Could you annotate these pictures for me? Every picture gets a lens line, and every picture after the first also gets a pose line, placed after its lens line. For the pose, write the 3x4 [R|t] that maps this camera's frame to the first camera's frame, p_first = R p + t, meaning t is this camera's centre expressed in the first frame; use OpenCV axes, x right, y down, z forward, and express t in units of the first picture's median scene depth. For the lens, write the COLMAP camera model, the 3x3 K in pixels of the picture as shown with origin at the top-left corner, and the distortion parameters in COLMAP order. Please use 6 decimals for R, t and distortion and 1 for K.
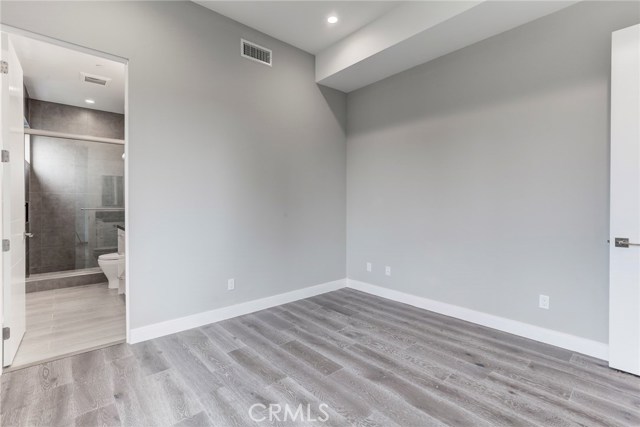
lens RADIAL K [[290.8, 0, 320.2], [0, 290.8, 208.7], [0, 0, 1]] dist [-0.006554, 0.001032]
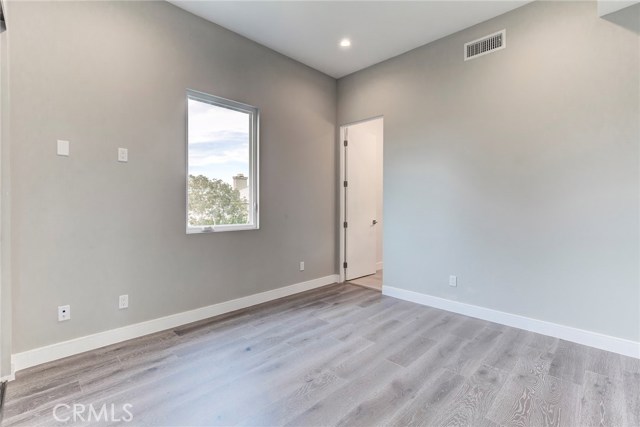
lens RADIAL K [[290.8, 0, 320.1], [0, 290.8, 211.7], [0, 0, 1]] dist [-0.006554, 0.001032]
pose [[0.081058, 0.022154, -0.996463, 0.834355], [-0.020802, 0.999573, 0.020531, -0.006907], [0.996492, 0.019064, 0.081484, 0.489096]]
